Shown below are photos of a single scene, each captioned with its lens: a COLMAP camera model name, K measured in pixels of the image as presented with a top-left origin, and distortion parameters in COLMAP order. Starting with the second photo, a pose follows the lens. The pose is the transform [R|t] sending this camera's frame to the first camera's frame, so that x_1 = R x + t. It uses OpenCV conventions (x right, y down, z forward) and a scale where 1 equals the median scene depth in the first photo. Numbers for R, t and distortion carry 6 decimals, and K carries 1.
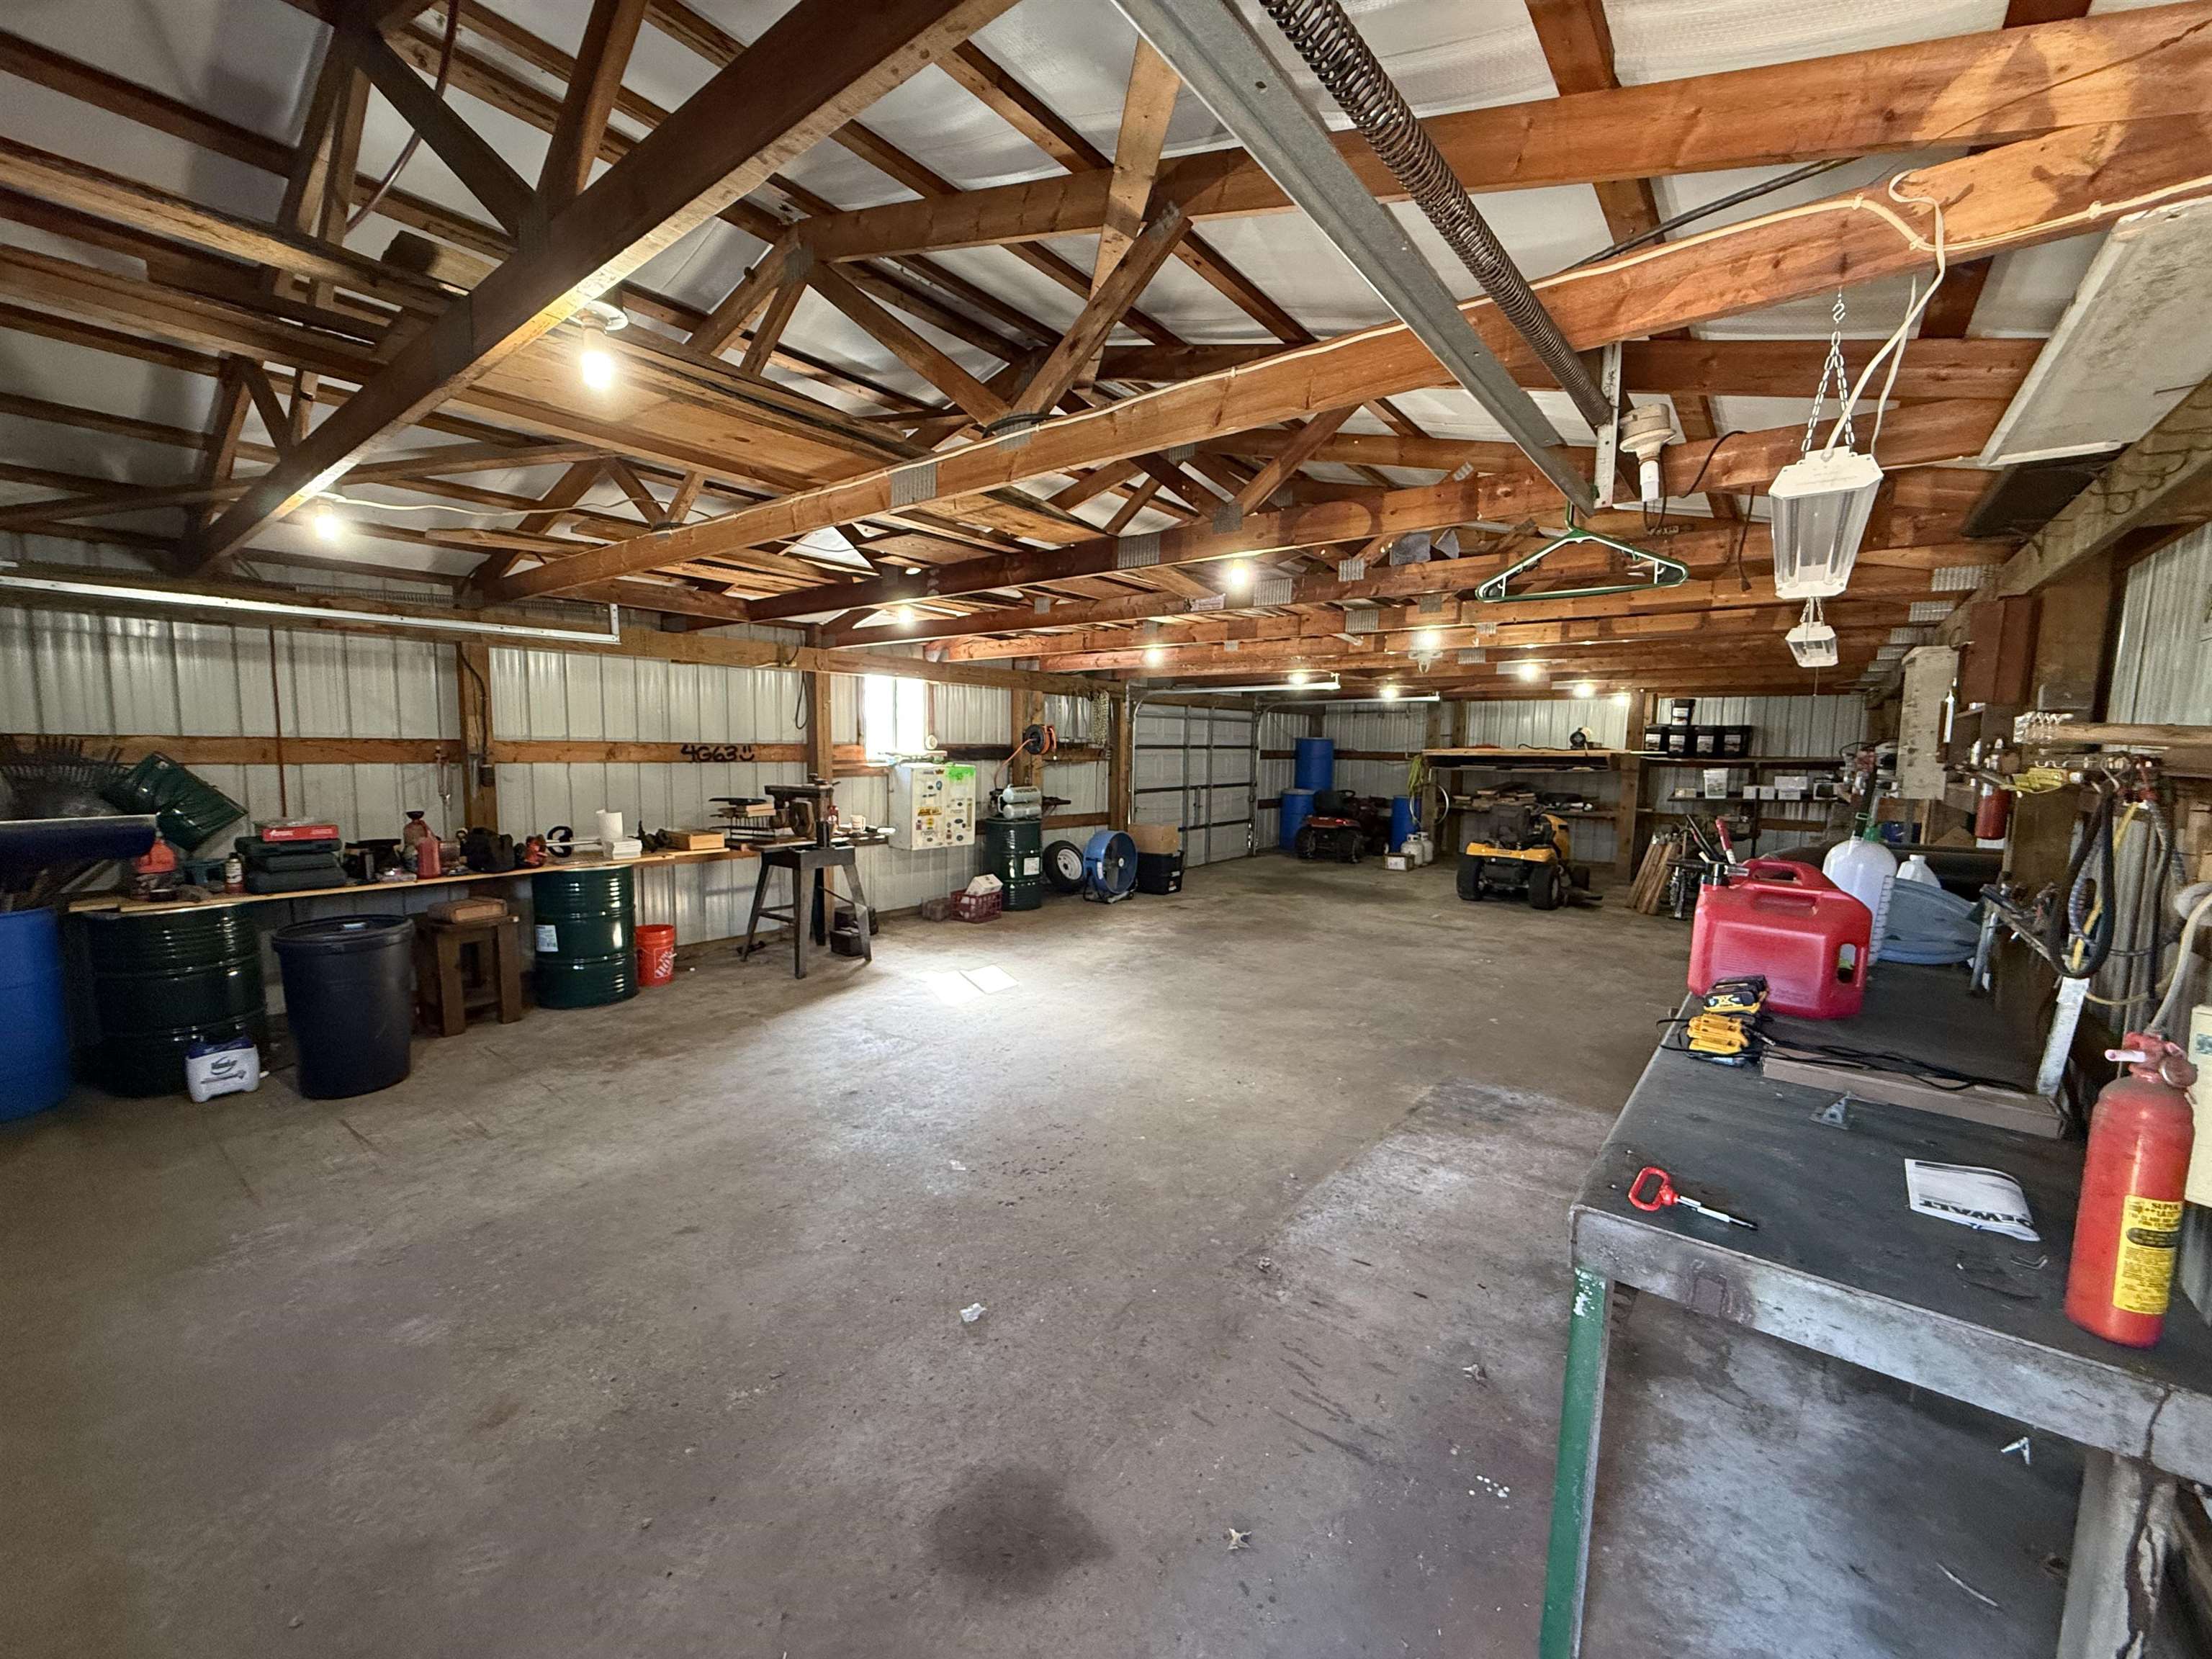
lens RADIAL K [[885.6, 0, 1093.8], [0, 885.6, 835.1], [0, 0, 1]] dist [-0.001376, 0.001312]
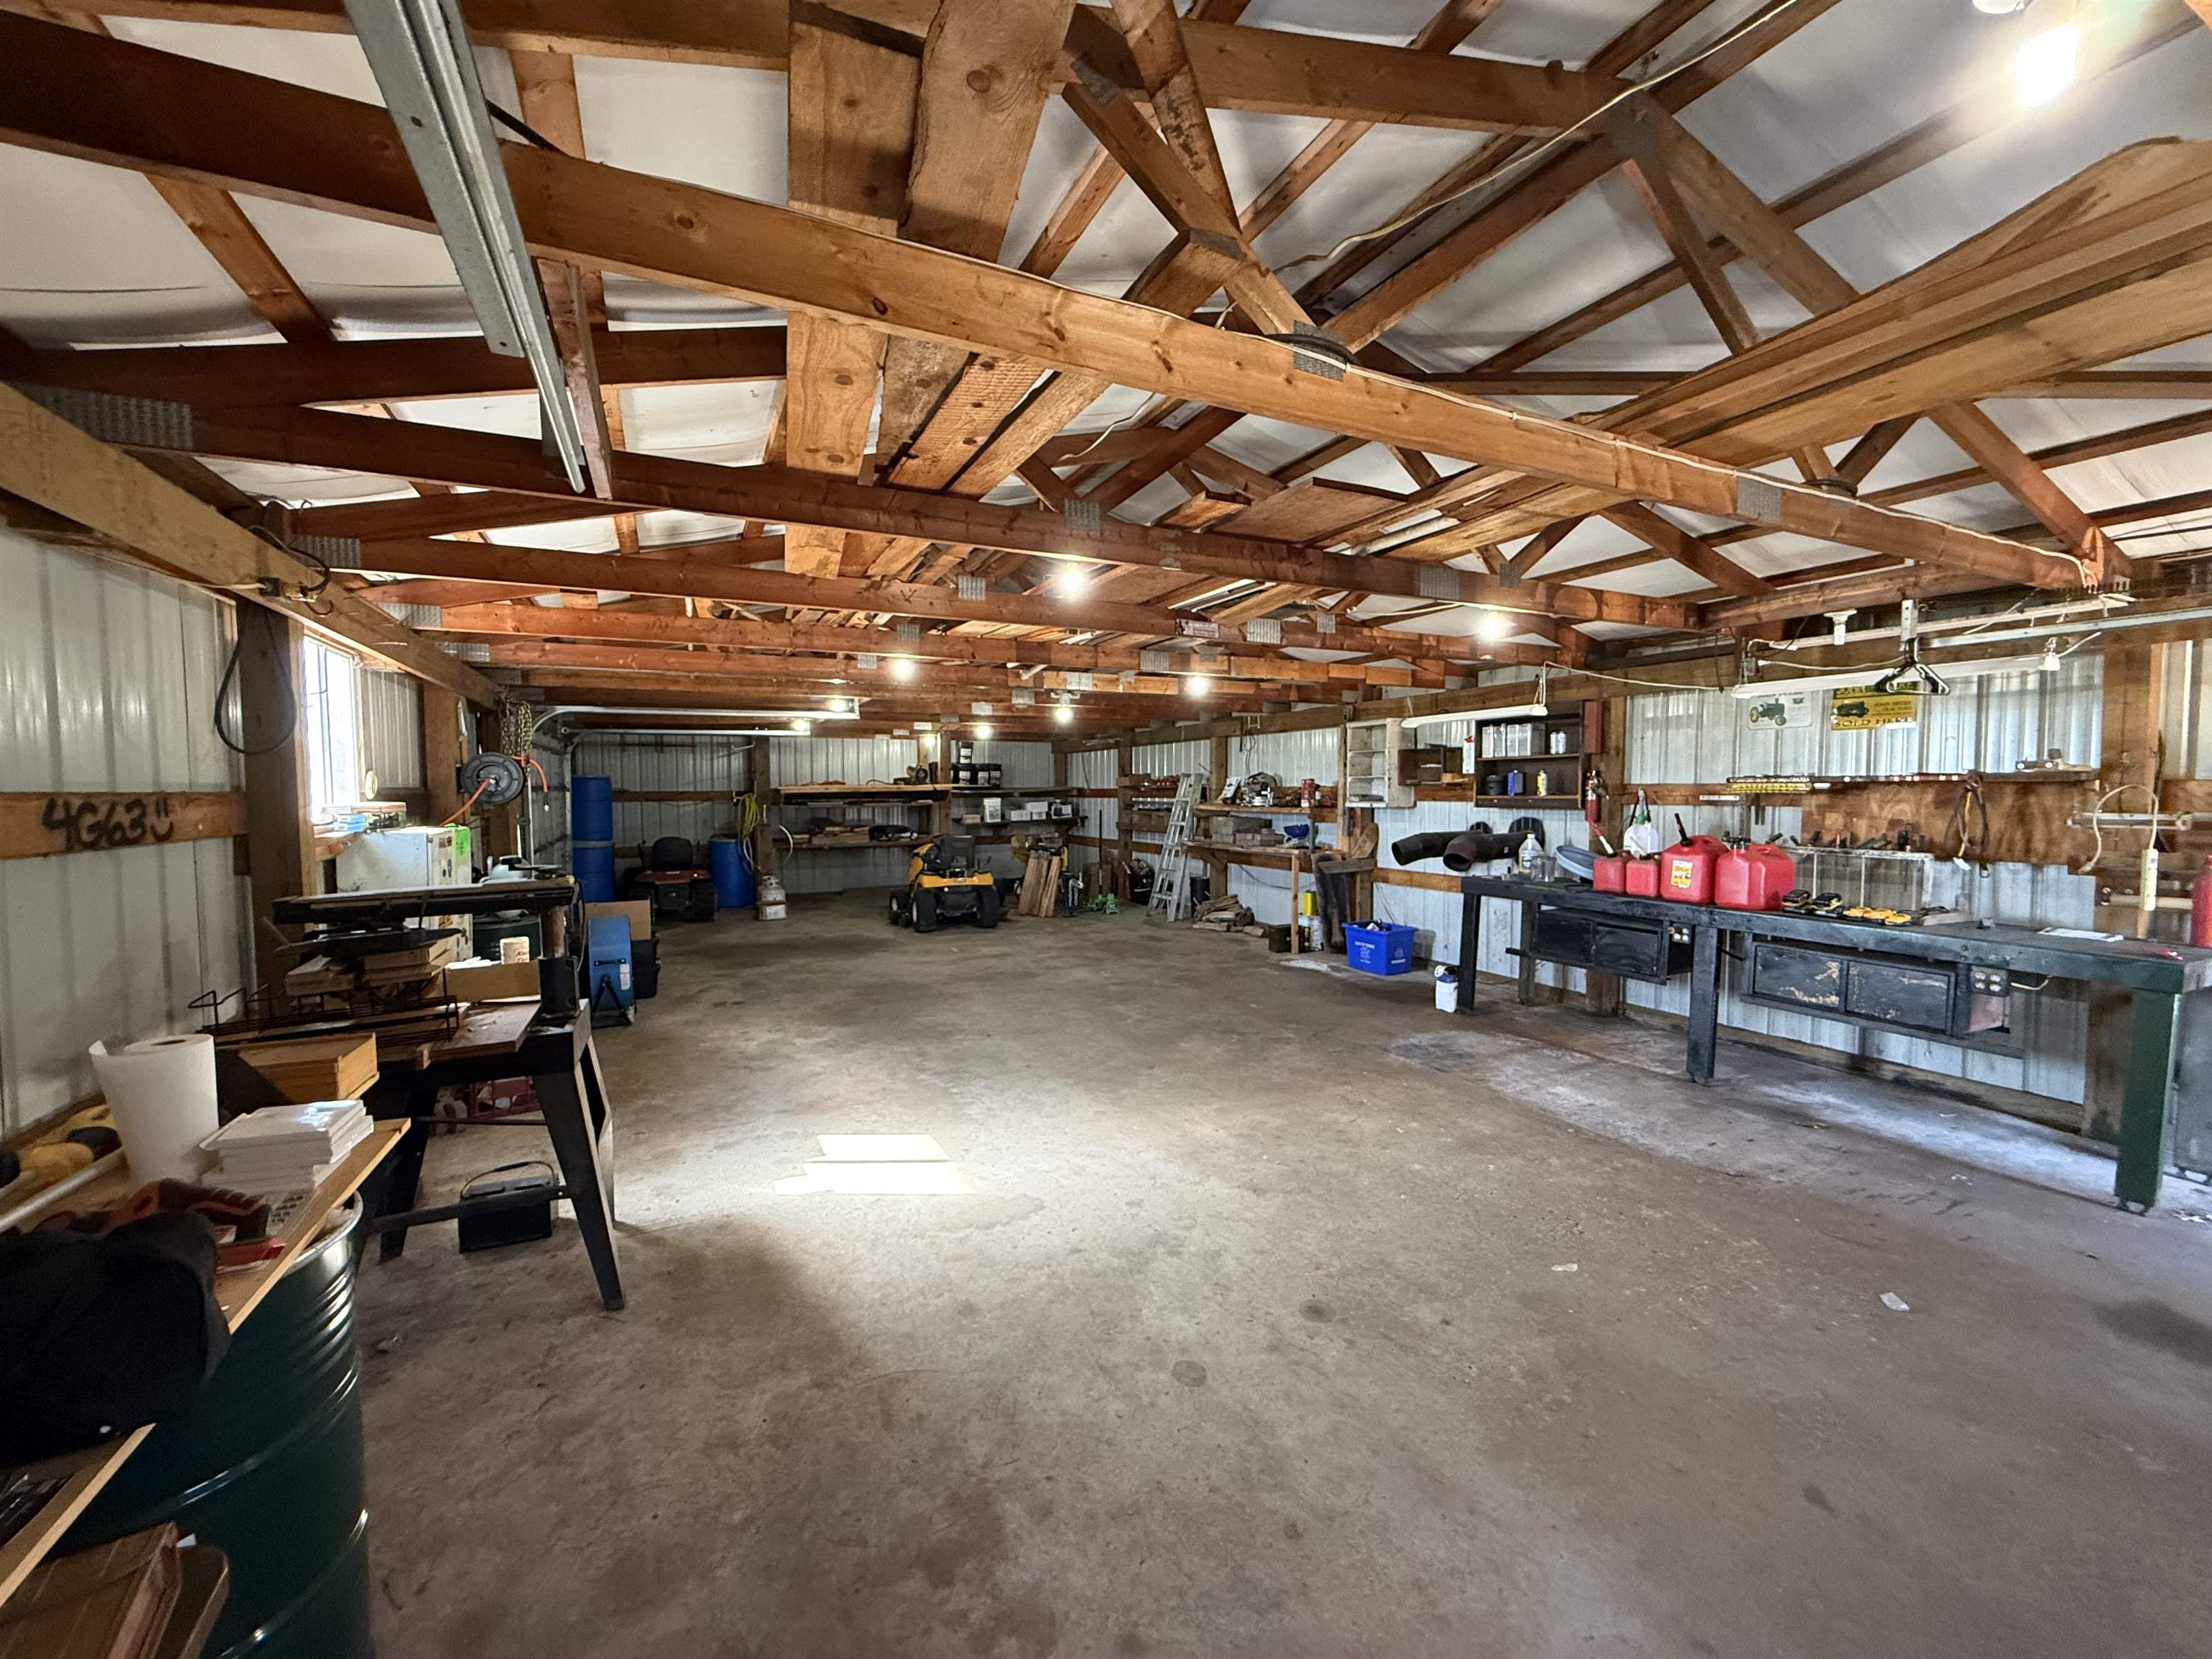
lens RADIAL K [[885.6, 0, 1104.7], [0, 885.6, 834.7], [0, 0, 1]] dist [-0.001376, 0.001312]
pose [[0.424899, -0.064380, 0.902949, -0.796392], [0.102655, 0.994460, 0.022598, -0.079719], [-0.899401, 0.083091, 0.429154, 0.728381]]
